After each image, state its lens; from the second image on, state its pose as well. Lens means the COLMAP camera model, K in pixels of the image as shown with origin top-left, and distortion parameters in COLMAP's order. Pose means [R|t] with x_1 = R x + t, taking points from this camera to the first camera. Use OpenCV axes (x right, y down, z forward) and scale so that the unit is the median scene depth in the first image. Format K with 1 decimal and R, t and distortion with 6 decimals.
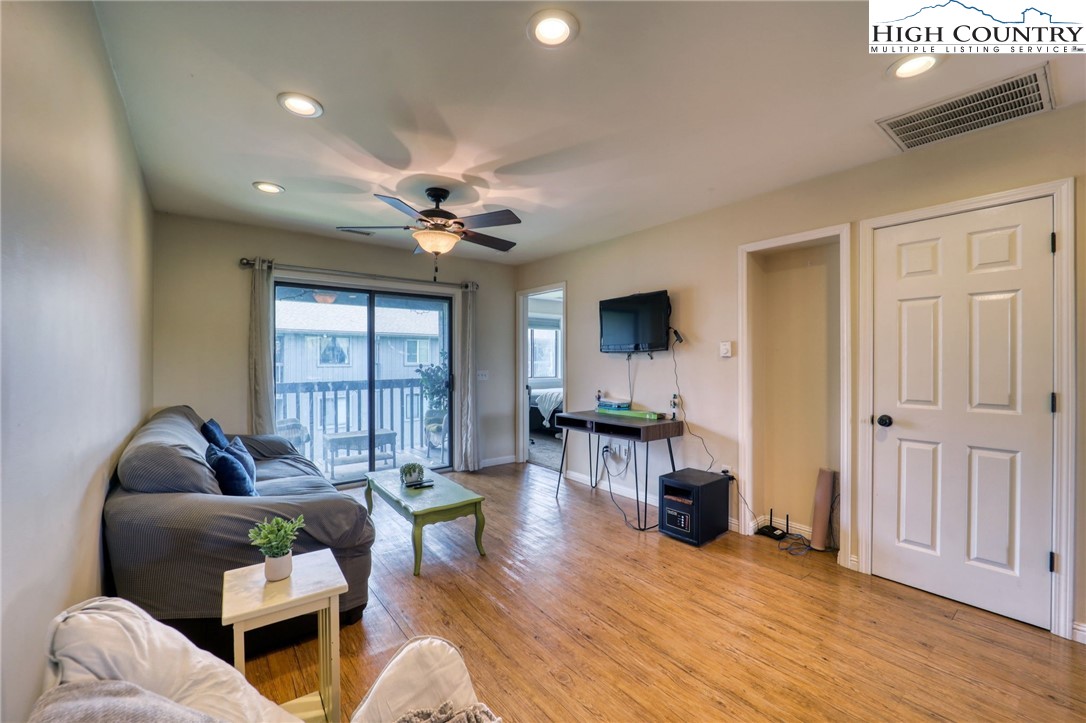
lens RADIAL K [[432.1, 0, 536.3], [0, 432.1, 362.7], [0, 0, 1]] dist [-0.021432, 0.000161]
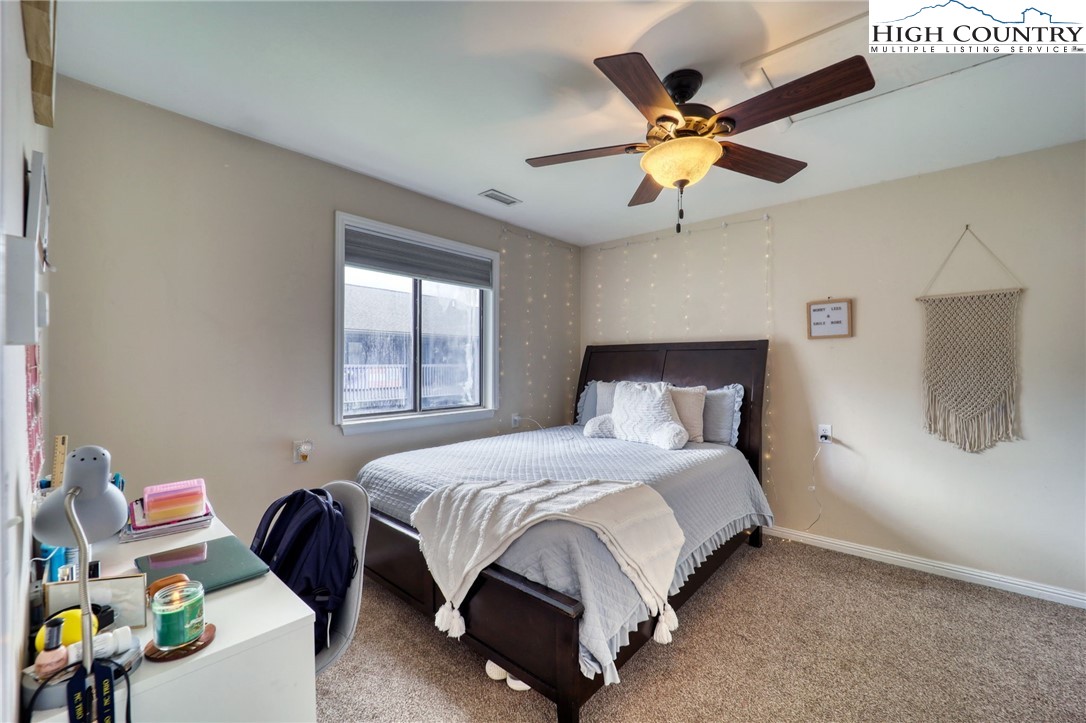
lens RADIAL K [[432.1, 0, 546.4], [0, 432.1, 364.4], [0, 0, 1]] dist [-0.021432, 0.000161]
pose [[0.977146, 0.003746, 0.212536, 0.023594], [-0.001816, 0.999955, -0.009278, -0.002541], [-0.212561, 0.008680, 0.977109, 0.717985]]
